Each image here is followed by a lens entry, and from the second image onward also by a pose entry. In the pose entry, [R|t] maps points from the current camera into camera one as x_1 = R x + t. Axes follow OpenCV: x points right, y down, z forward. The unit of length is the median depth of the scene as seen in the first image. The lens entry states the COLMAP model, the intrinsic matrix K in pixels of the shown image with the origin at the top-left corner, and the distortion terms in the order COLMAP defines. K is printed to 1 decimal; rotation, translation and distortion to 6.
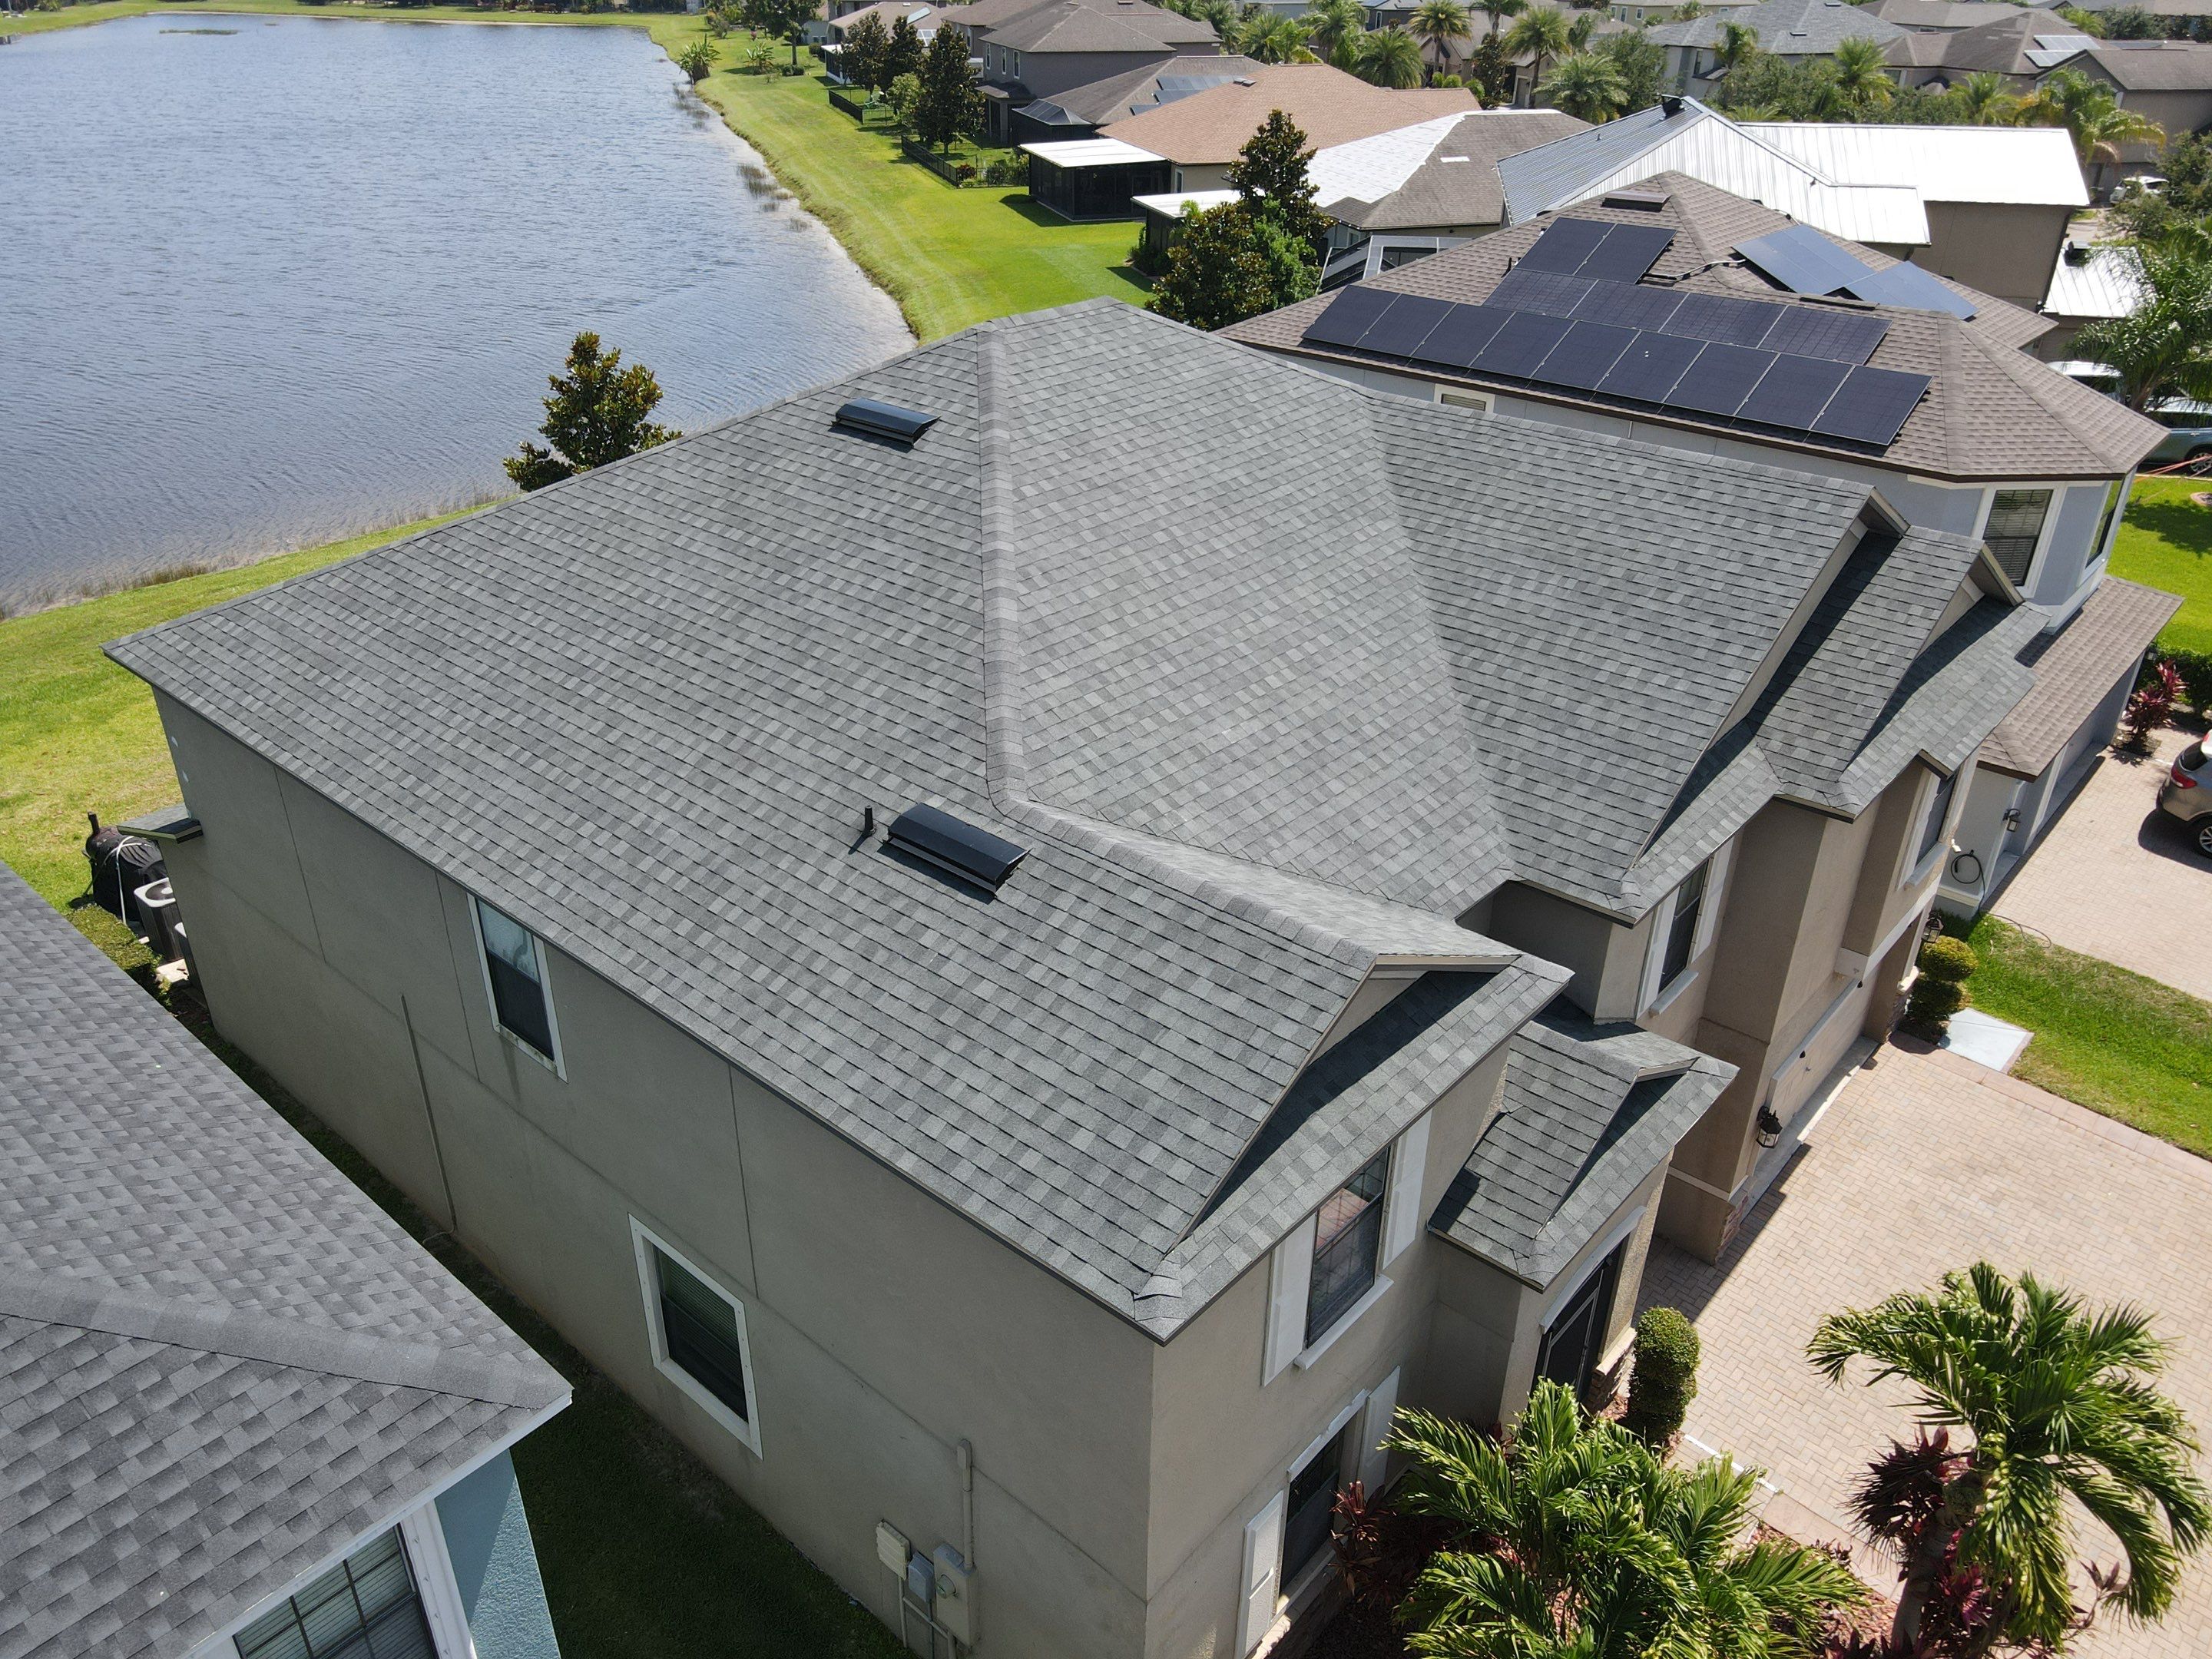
lens RADIAL K [[1619.7, 0, 1075.0], [0, 1619.7, 830.5], [0, 0, 1]] dist [-0.002151, 0.021287]
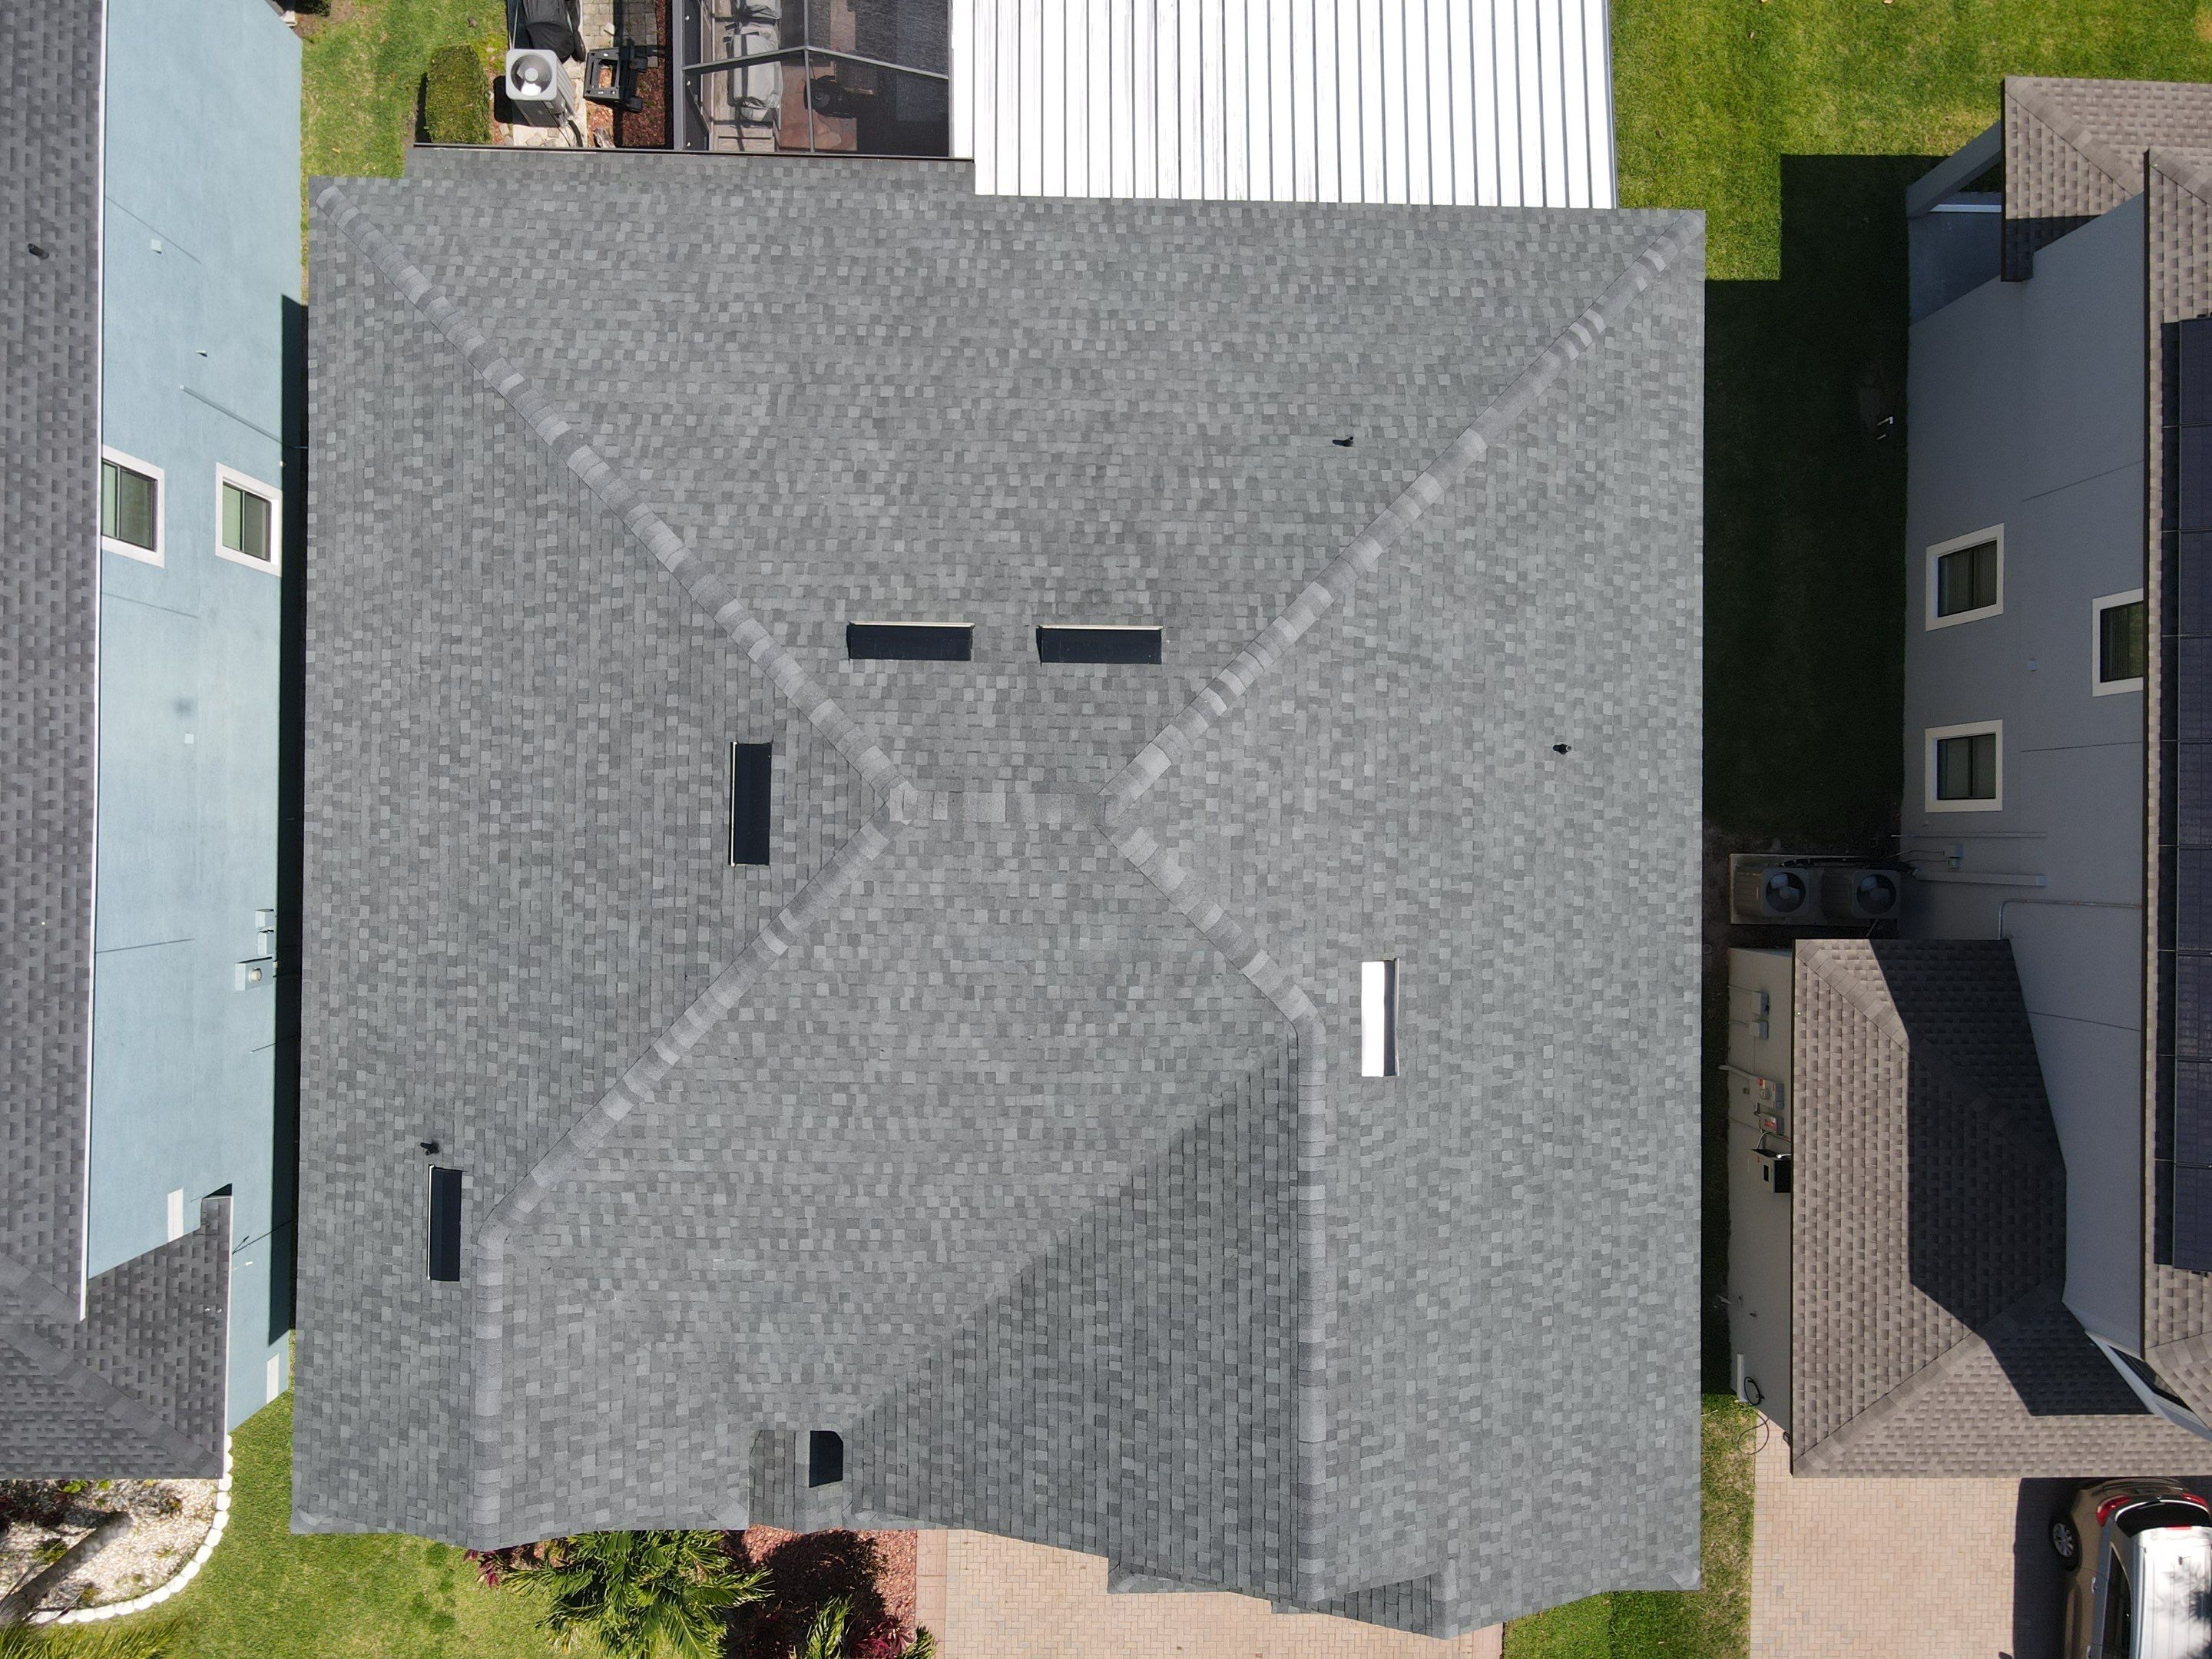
lens RADIAL K [[1619.7, 0, 1079.8], [0, 1619.7, 812.2], [0, 0, 1]] dist [-0.002151, 0.021287]
pose [[0.659783, 0.751438, 0.005246, 0.010120], [-0.386235, 0.333120, 0.860148, -1.190128], [0.644600, -0.569537, 0.510018, 0.649548]]
